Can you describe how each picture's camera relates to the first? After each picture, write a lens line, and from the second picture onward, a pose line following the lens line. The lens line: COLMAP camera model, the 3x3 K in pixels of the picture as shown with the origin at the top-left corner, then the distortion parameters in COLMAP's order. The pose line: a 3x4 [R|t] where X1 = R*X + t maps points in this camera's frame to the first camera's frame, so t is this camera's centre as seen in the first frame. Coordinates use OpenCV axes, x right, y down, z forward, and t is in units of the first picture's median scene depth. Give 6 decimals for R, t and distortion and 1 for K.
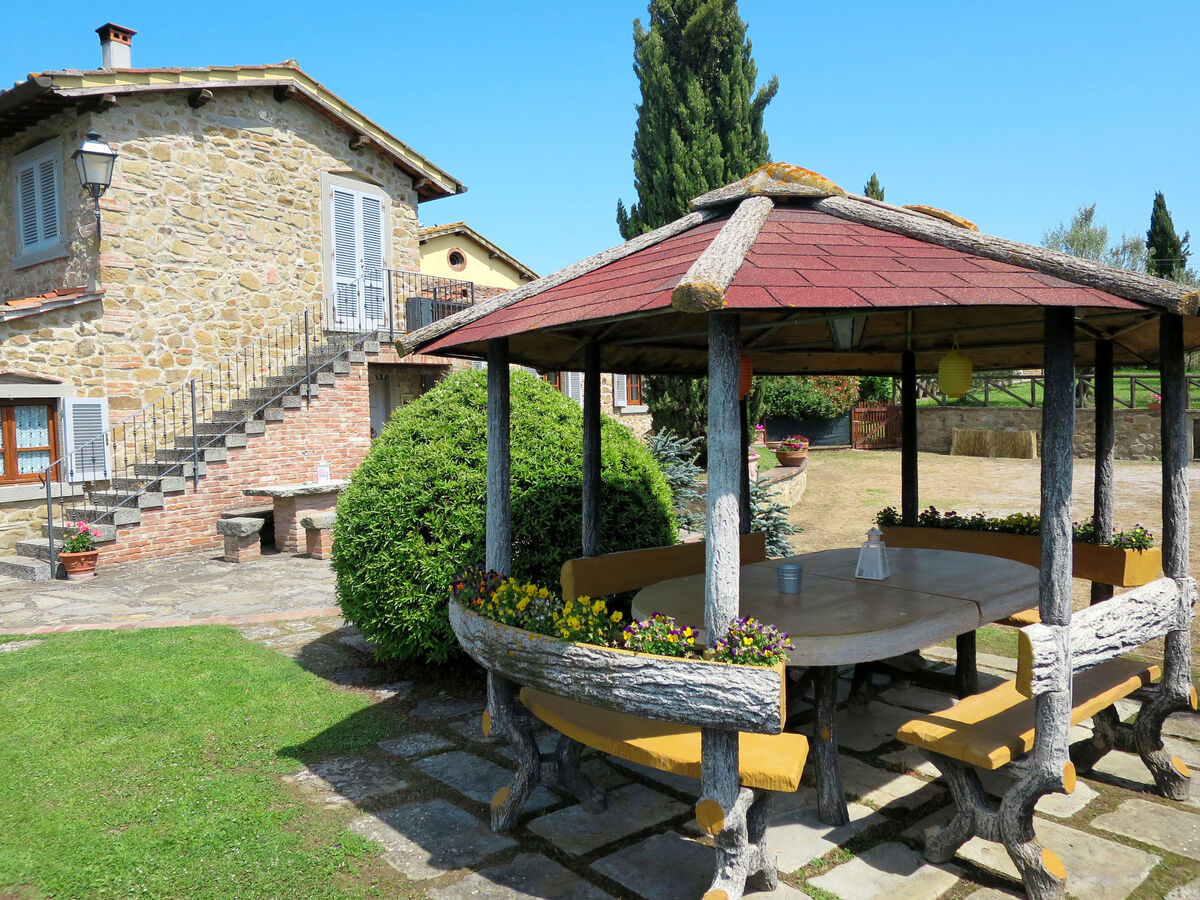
lens RADIAL K [[956.3, 0, 599.7], [0, 956.3, 458.6], [0, 0, 1]] dist [-0.062690, 0.026160]
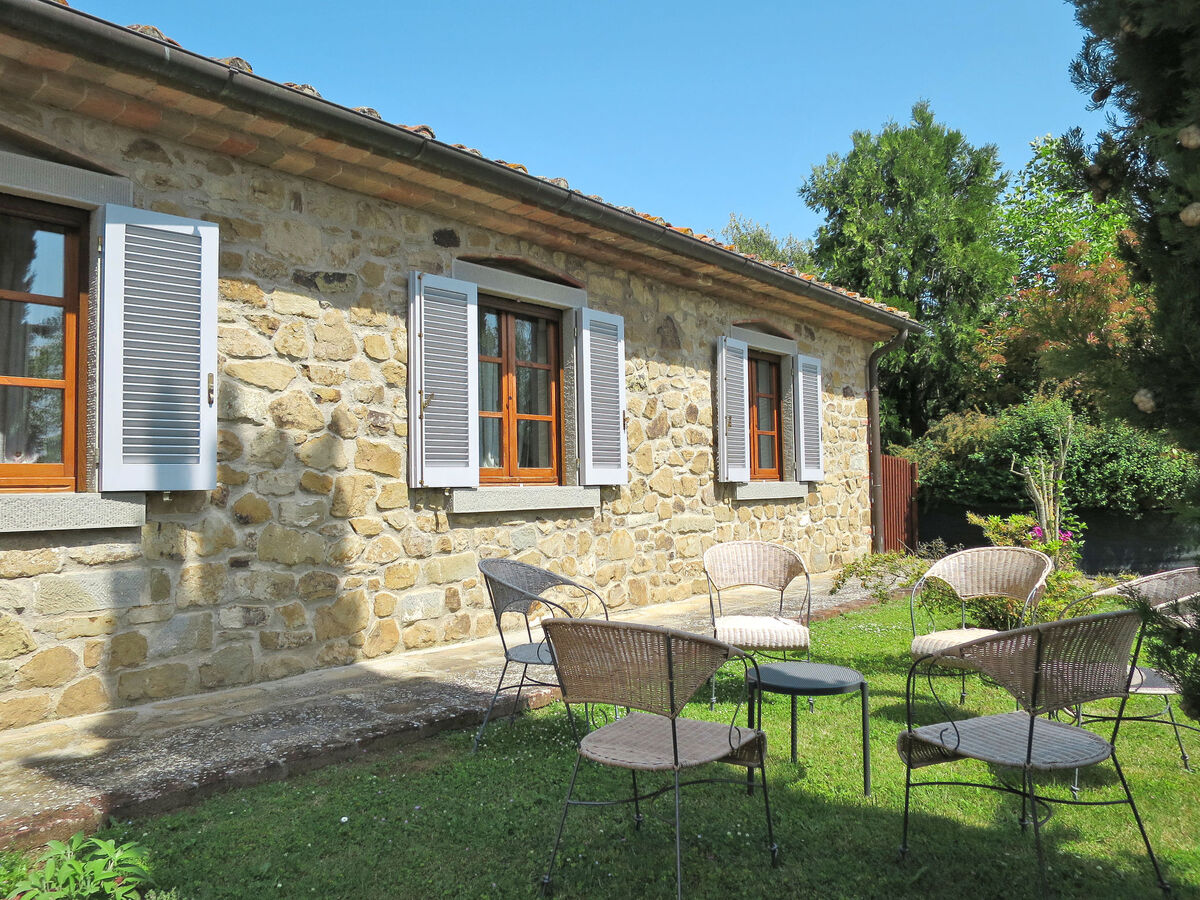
lens RADIAL K [[956.3, 0, 593.9], [0, 956.3, 442.5], [0, 0, 1]] dist [-0.062690, 0.026160]
pose [[0.994460, 0.009202, -0.104707, 0.010593], [-0.019314, 0.995196, -0.095976, -0.057503], [0.103321, 0.097467, 0.989861, 1.084116]]
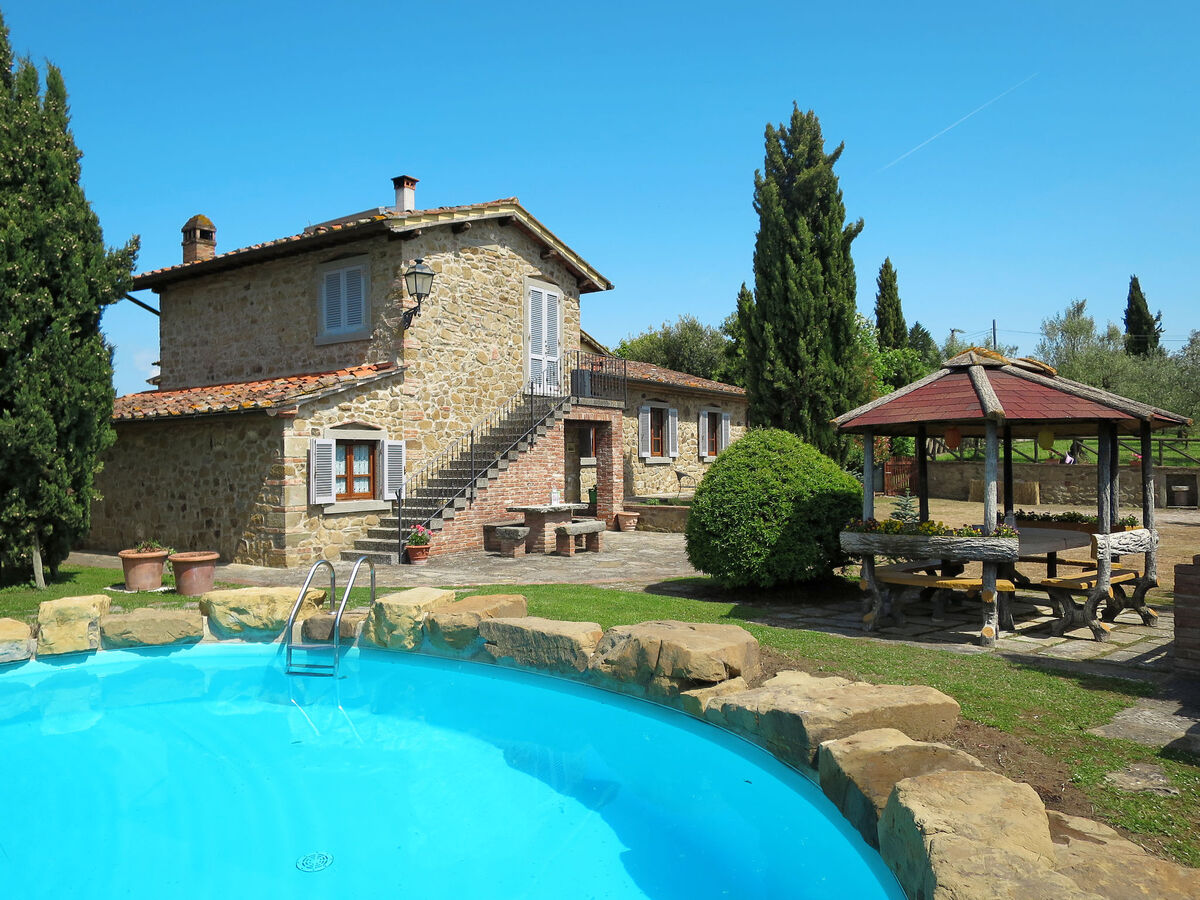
lens RADIAL K [[956.3, 0, 602.5], [0, 956.3, 447.0], [0, 0, 1]] dist [-0.062690, 0.026160]
pose [[0.999613, 0.019692, 0.019645, -0.232543], [-0.018337, 0.997590, -0.066911, 0.031110], [-0.020915, 0.066525, 0.997566, -0.384557]]
